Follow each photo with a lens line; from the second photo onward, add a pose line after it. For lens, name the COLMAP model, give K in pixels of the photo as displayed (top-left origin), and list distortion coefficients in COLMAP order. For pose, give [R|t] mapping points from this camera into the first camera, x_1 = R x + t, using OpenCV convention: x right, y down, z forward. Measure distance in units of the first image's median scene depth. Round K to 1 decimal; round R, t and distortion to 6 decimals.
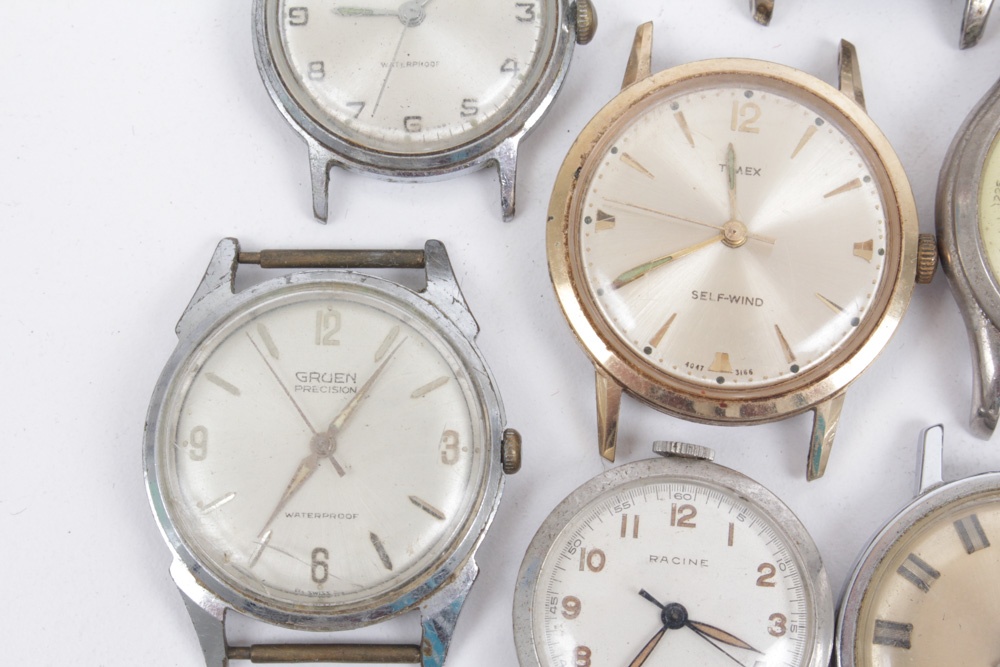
lens RADIAL K [[2302.4, 0, 501.7], [0, 2302.4, 331.8], [0, 0, 1]] dist [0.004025, 0.000000]
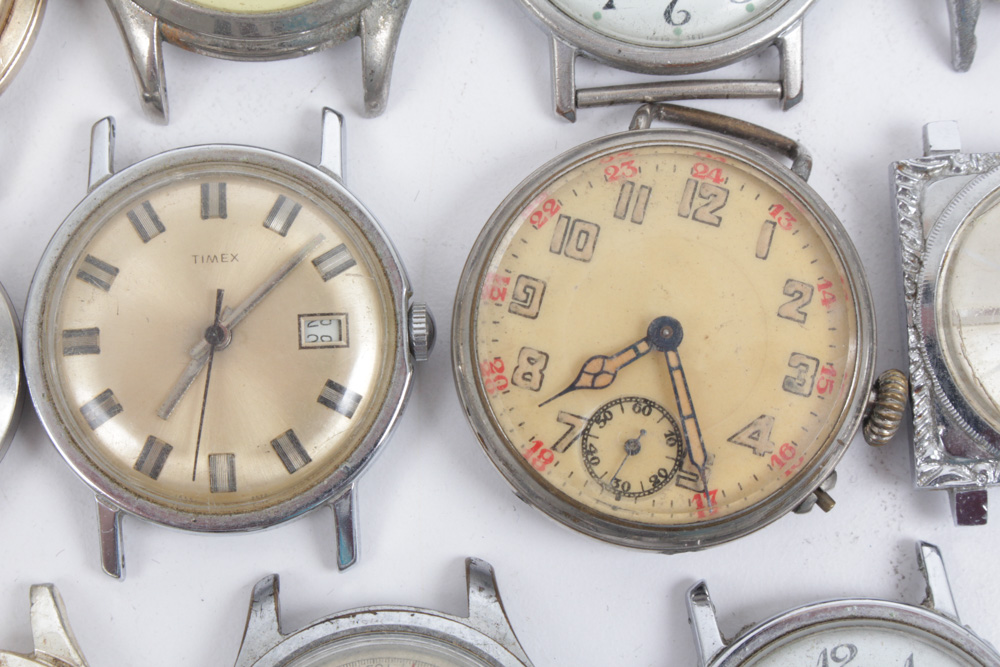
lens RADIAL K [[2302.4, 0, 495.0], [0, 2302.4, 335.3], [0, 0, 1]] dist [0.004025, 0.000000]
pose [[0.978904, -0.197188, 0.053520, 0.278962], [0.194458, 0.979521, 0.052207, 0.109754], [-0.062719, -0.040698, 0.997201, 0.051886]]
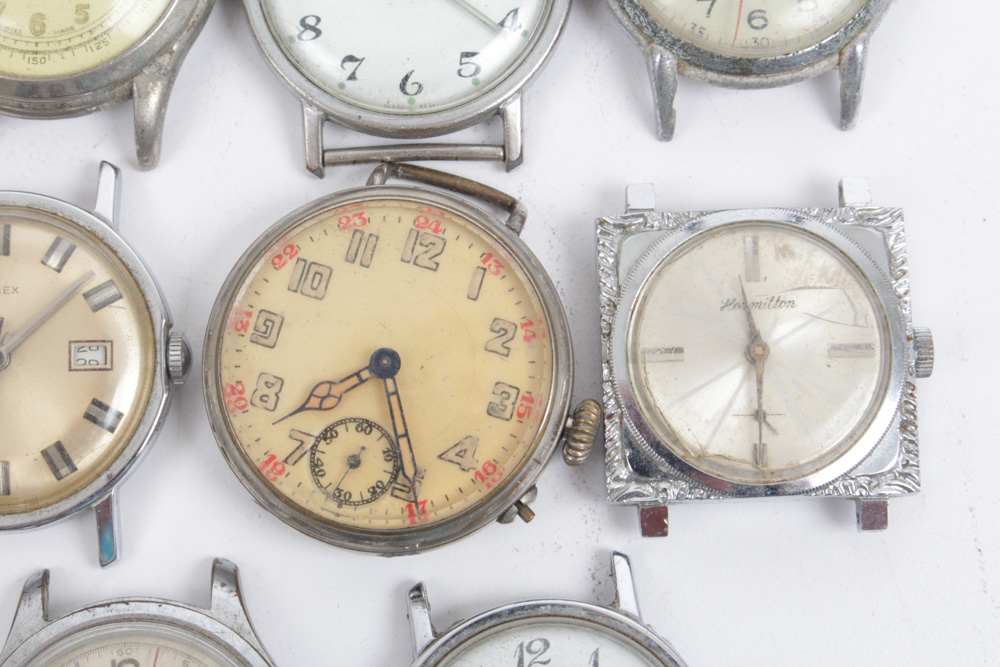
lens RADIAL K [[2302.4, 0, 497.2], [0, 2302.4, 336.6], [0, 0, 1]] dist [0.004025, 0.000000]
pose [[0.982404, -0.176348, 0.061521, 0.380169], [0.175239, 0.984257, 0.023014, 0.142322], [-0.064611, -0.011829, 0.997840, -0.086458]]
